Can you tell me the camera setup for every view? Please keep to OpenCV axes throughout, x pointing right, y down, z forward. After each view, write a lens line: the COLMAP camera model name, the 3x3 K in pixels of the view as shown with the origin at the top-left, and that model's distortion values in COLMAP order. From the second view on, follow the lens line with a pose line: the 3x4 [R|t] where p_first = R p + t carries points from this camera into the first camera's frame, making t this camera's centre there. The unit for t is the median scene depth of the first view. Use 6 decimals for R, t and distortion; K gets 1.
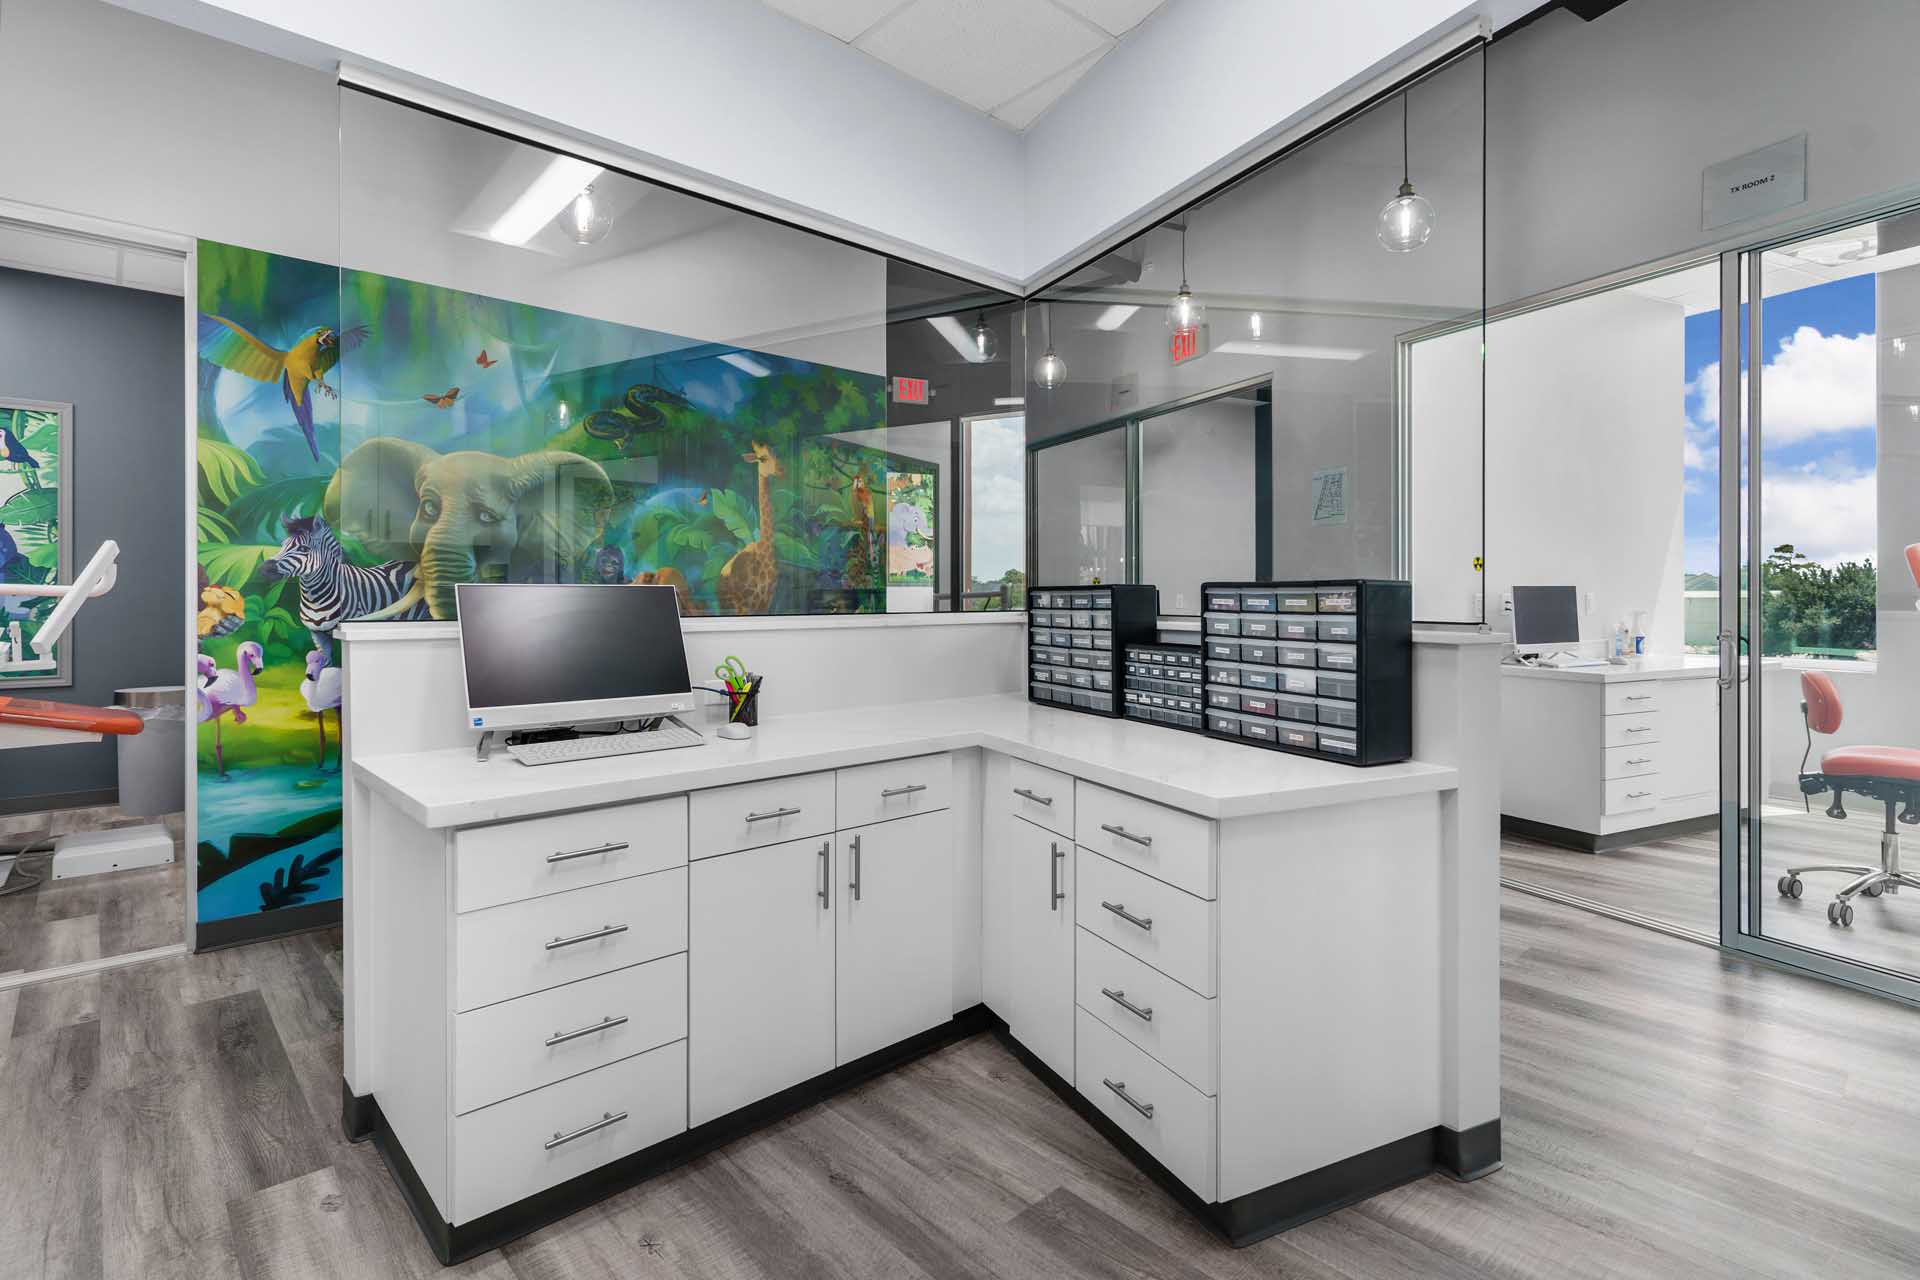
lens RADIAL K [[931.5, 0, 954.5], [0, 931.5, 581.1], [0, 0, 1]] dist [-0.000286, 0.000786]
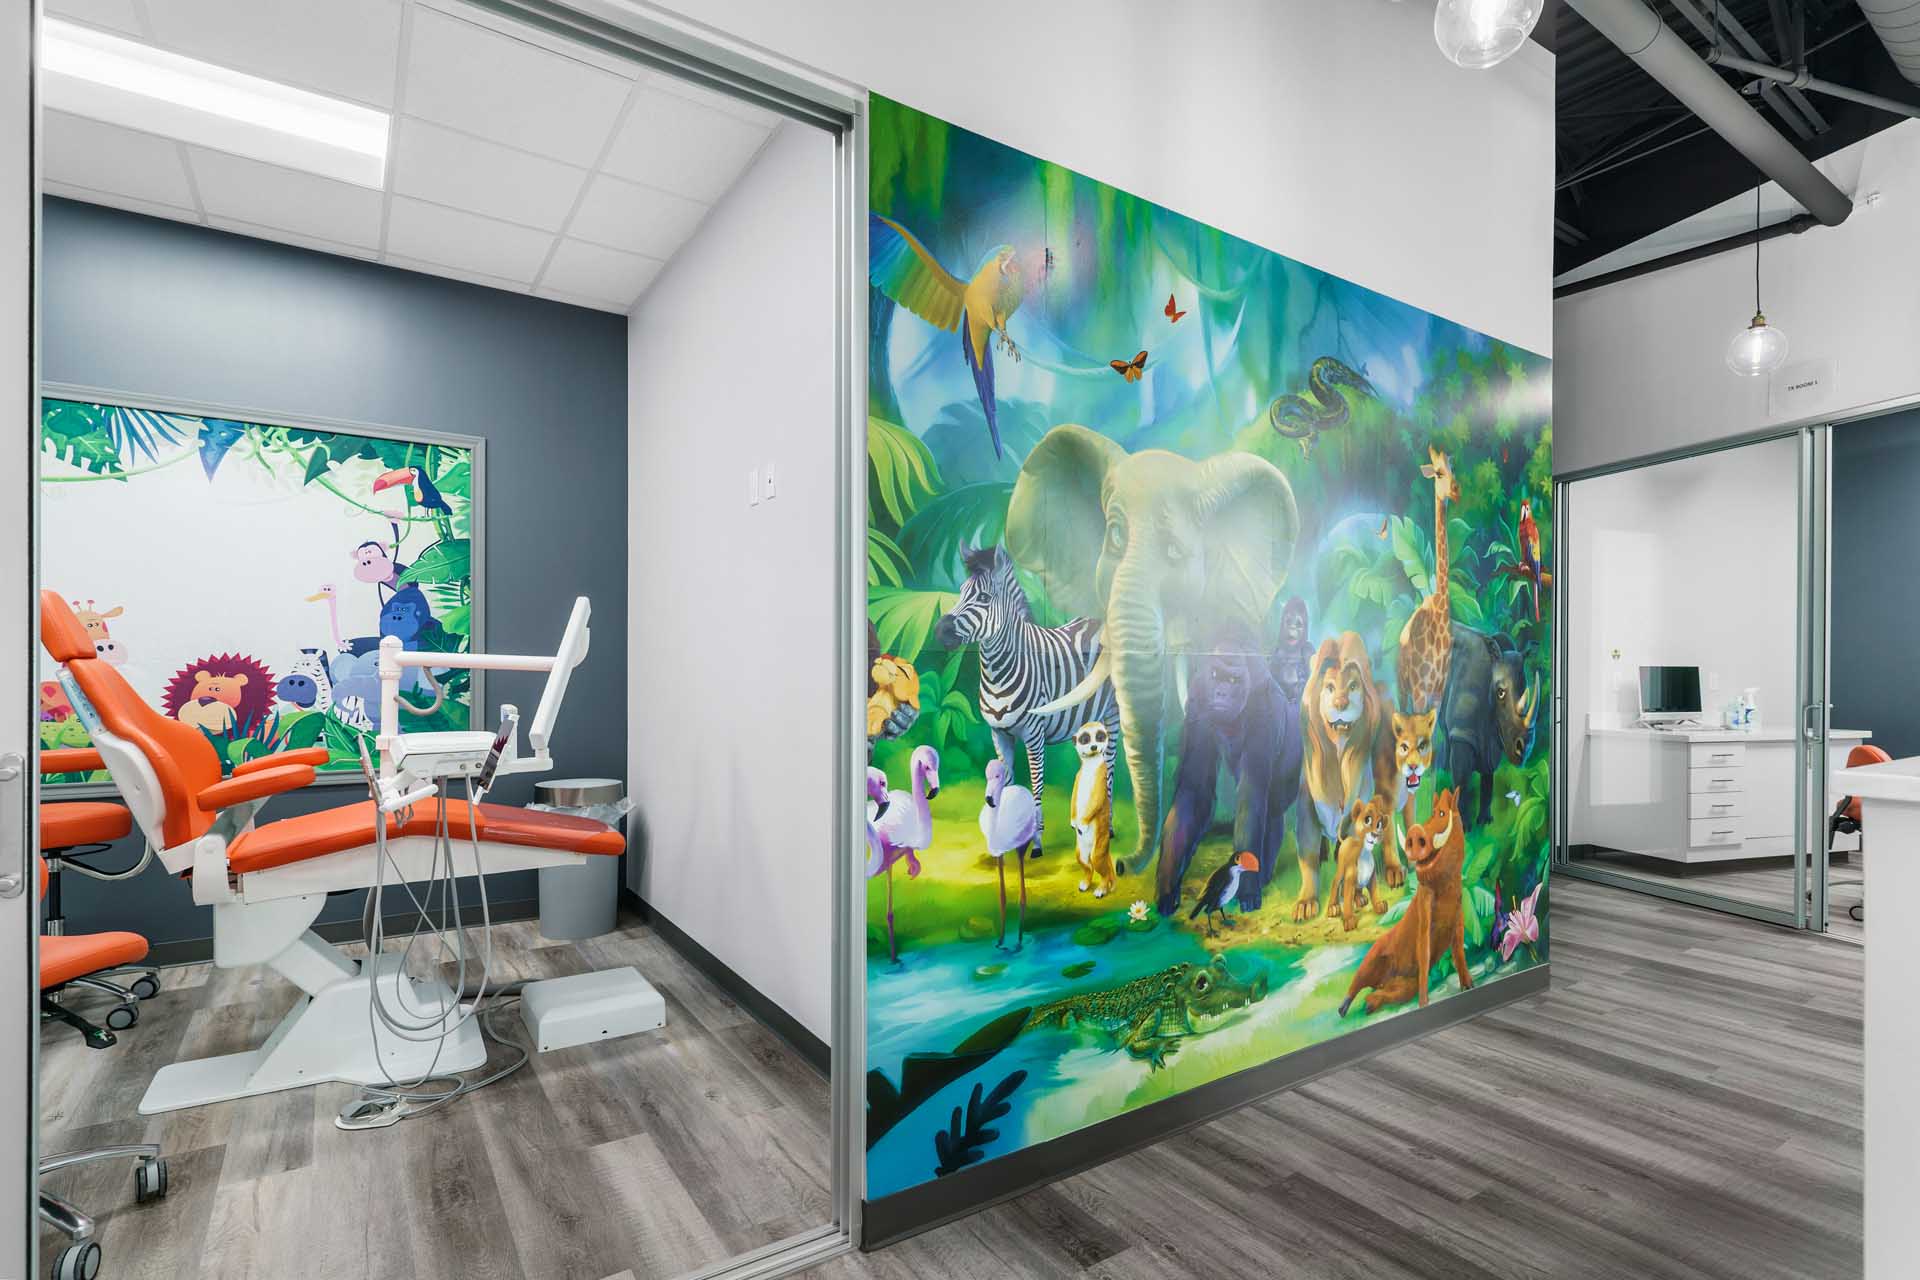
lens RADIAL K [[931.5, 0, 961.0], [0, 931.5, 659.1], [0, 0, 1]] dist [-0.000286, 0.000786]
pose [[0.988448, 0.002730, -0.151533, -0.614346], [-0.002184, 0.999991, 0.003770, 0.004487], [0.151542, -0.003395, 0.988445, 0.373372]]
